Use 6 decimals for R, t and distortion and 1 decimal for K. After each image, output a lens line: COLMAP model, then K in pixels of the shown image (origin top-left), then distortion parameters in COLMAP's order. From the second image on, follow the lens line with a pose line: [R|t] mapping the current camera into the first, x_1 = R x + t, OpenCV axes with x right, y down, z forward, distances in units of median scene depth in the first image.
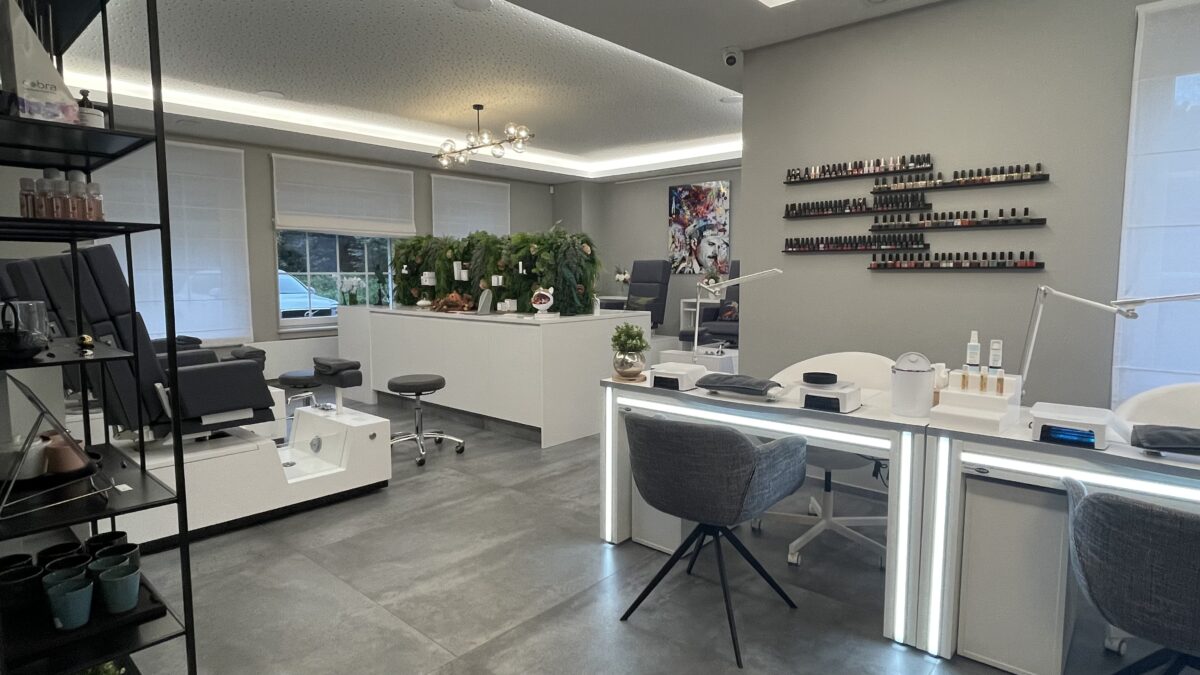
lens RADIAL K [[647.2, 0, 601.8], [0, 647.2, 330.5], [0, 0, 1]] dist [-0.003752, -0.001148]
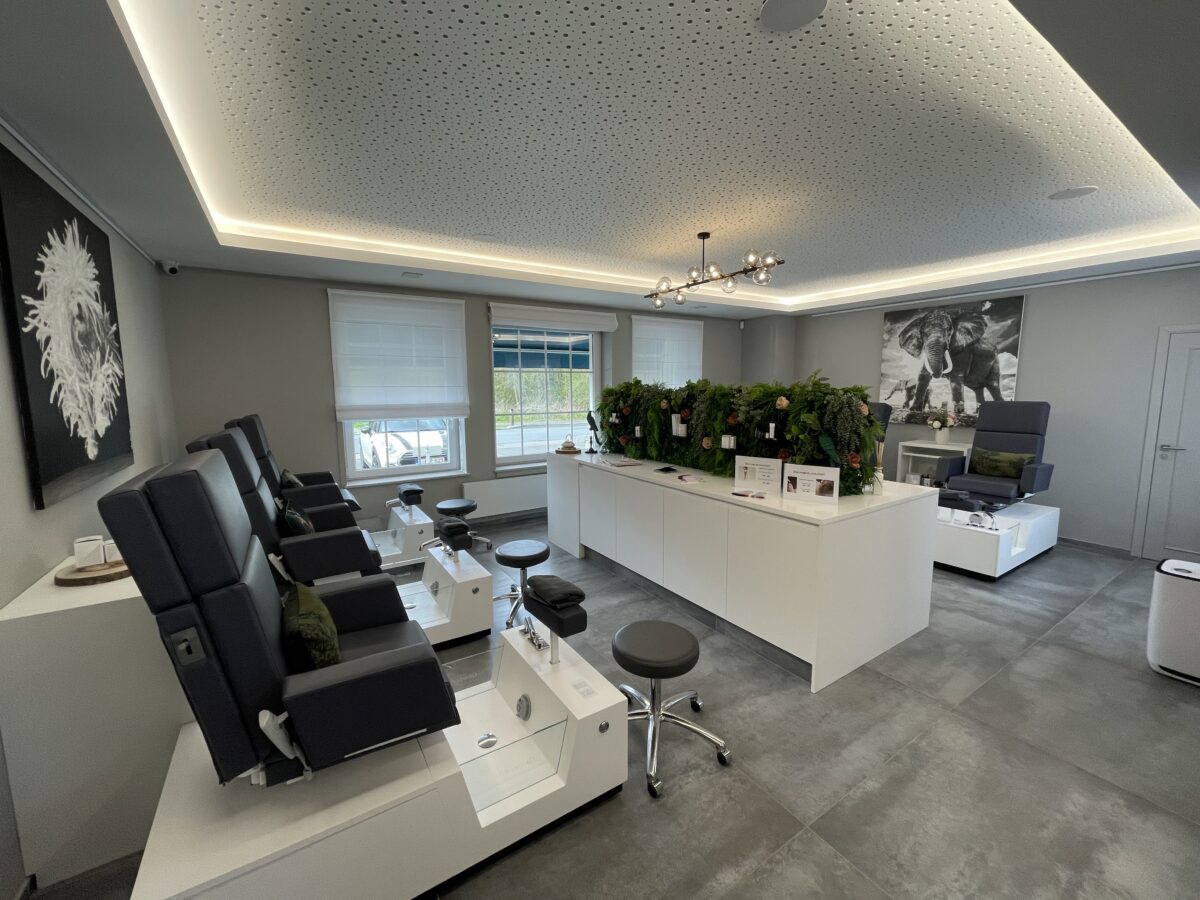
lens RADIAL K [[484.0, 0, 600.5], [0, 484.0, 447.3], [0, 0, 1]] dist [-0.000113, -0.000106]
pose [[0.964044, 0.026605, -0.264406, -0.145305], [-0.017051, 0.999118, 0.038365, -0.085288], [0.265194, -0.032478, 0.963648, 0.331300]]
